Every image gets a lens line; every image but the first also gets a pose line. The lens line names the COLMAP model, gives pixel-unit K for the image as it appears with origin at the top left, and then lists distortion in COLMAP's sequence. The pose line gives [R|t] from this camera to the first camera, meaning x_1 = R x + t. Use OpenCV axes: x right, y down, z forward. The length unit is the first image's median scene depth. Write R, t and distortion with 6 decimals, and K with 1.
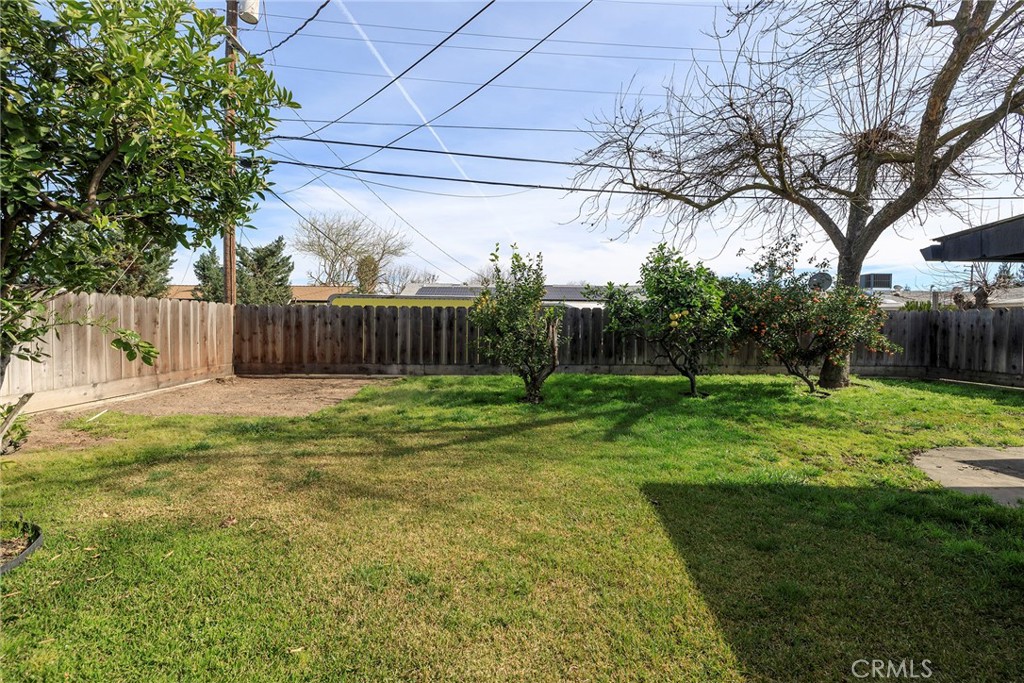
lens RADIAL K [[435.3, 0, 507.3], [0, 435.3, 340.4], [0, 0, 1]] dist [0.000668, 0.000538]
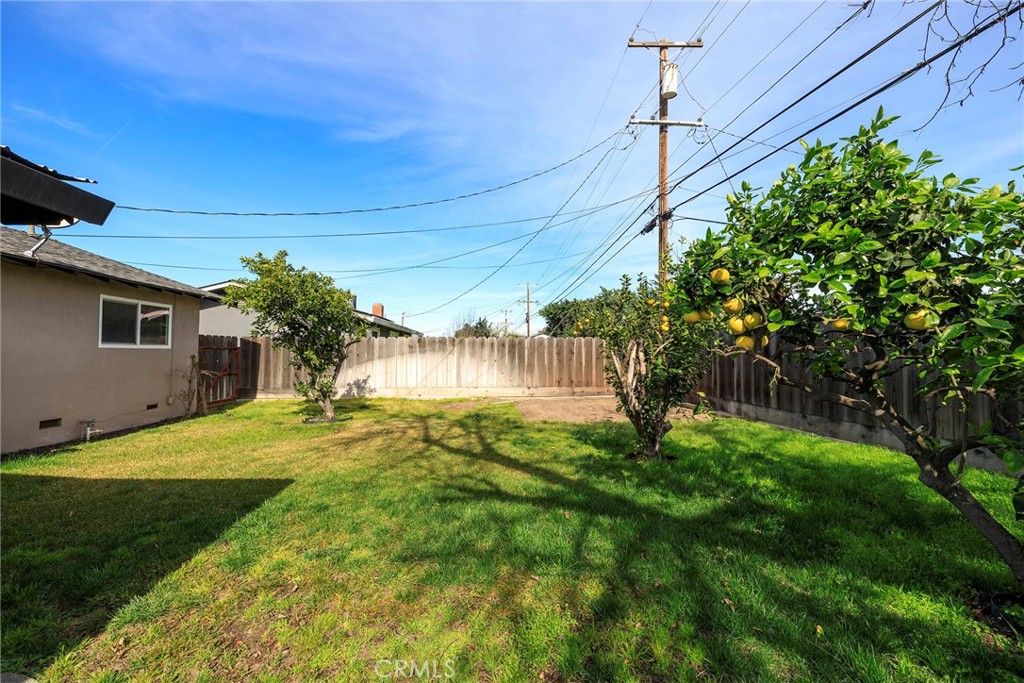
lens RADIAL K [[435.3, 0, 507.3], [0, 435.3, 341.3], [0, 0, 1]] dist [0.000668, 0.000538]
pose [[-0.011884, -0.037227, -0.999236, 0.674203], [-0.027436, 0.998943, -0.036889, -0.018128], [0.999553, 0.026977, -0.012893, 0.686581]]
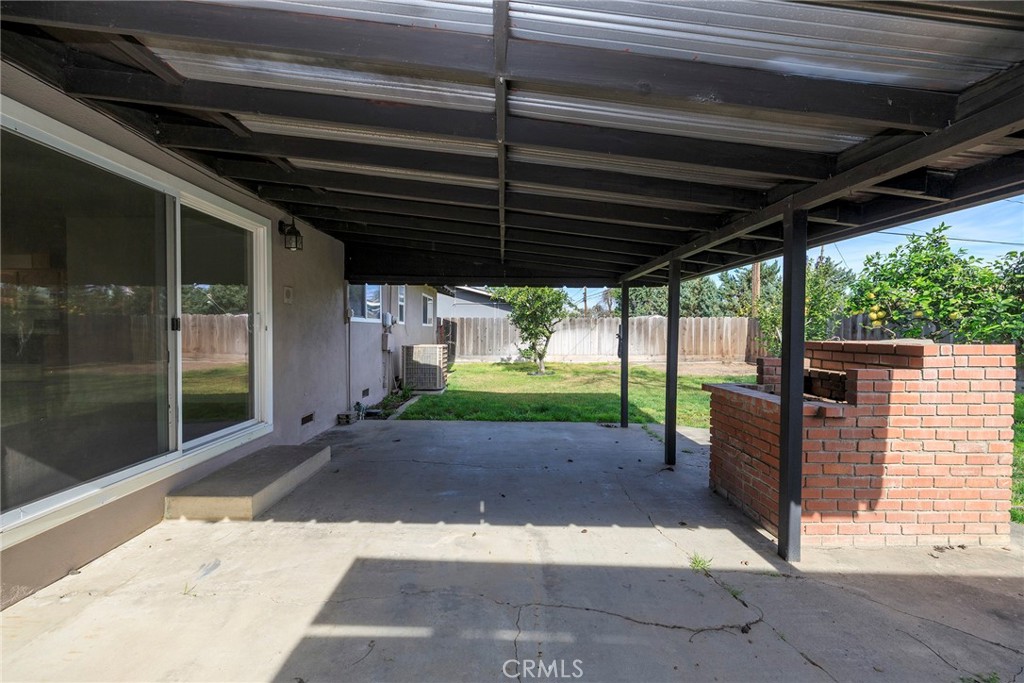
lens RADIAL K [[435.3, 0, 510.0], [0, 435.3, 339.4], [0, 0, 1]] dist [0.000668, 0.000538]
pose [[-0.070028, 0.011165, -0.997483, 1.144225], [-0.027779, 0.999528, 0.013138, 0.001174], [0.997158, 0.028629, -0.069685, 0.280052]]
